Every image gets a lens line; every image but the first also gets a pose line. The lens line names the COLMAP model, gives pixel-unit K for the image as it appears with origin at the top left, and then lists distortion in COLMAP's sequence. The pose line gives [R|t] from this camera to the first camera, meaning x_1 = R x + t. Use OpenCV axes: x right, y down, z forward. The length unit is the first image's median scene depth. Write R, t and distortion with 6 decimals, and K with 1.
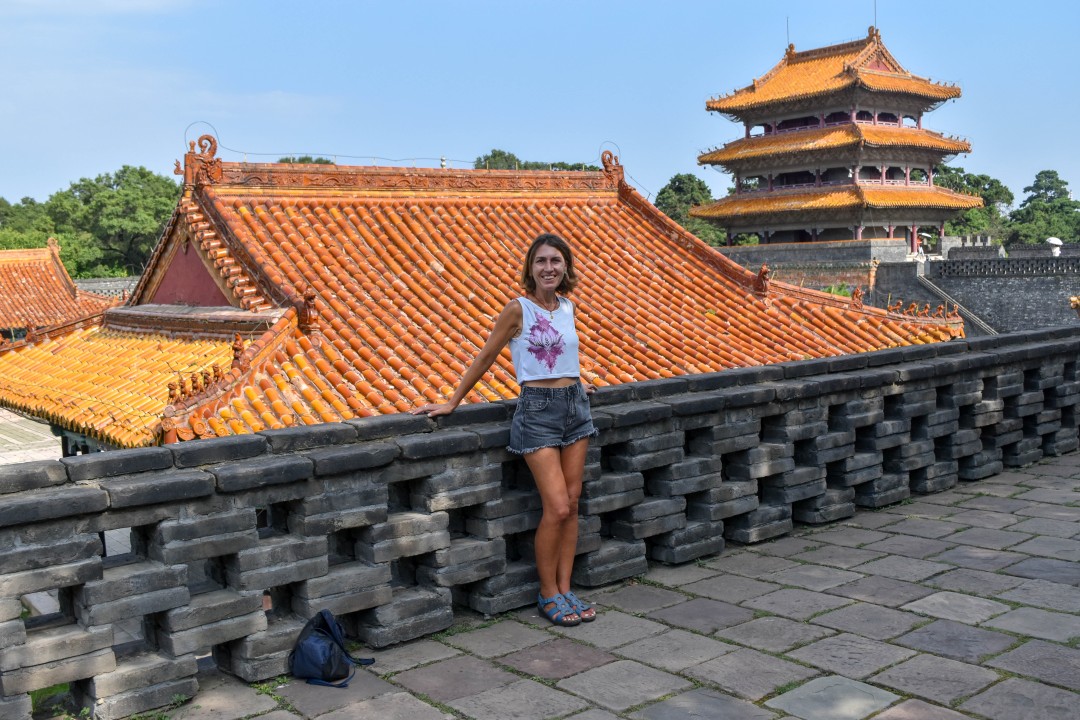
lens RADIAL K [[1162.3, 0, 540.0], [0, 1162.3, 360.0], [0, 0, 1]] dist [-0.026852, 0.024078]
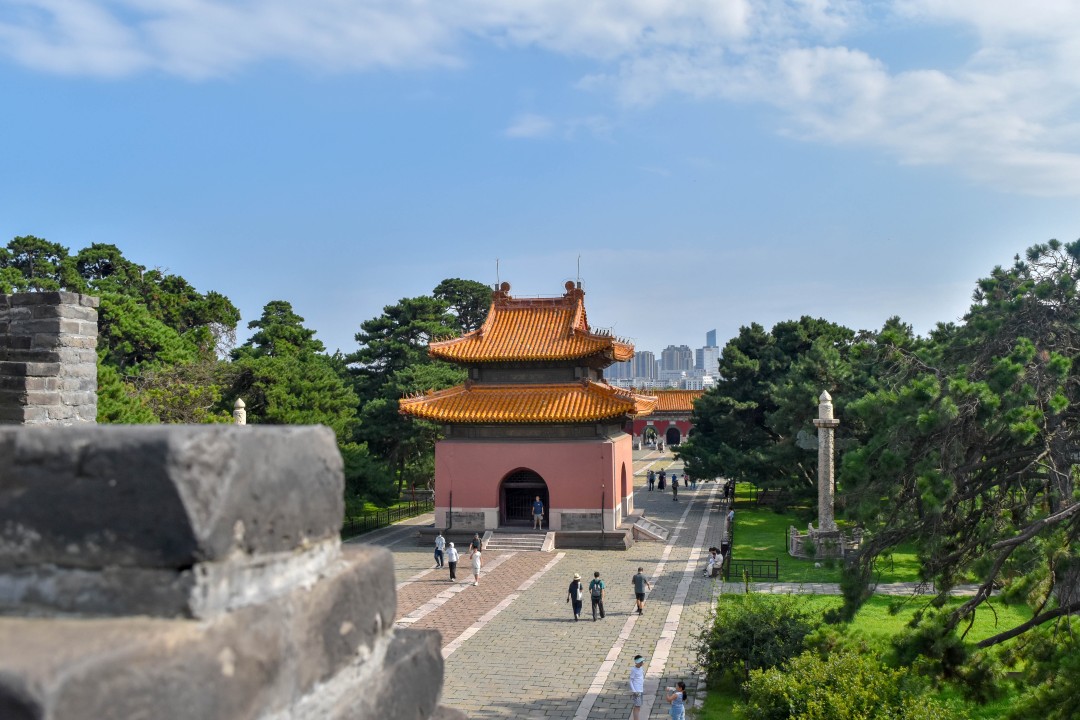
lens RADIAL K [[1022.8, 0, 540.0], [0, 1022.8, 360.0], [0, 0, 1]] dist [-0.079669, 0.003097]
pose [[0.775141, 0.052358, 0.629616, 0.208712], [0.032736, 0.991893, -0.122787, -0.051811], [-0.630940, 0.115788, 0.767142, 0.522505]]
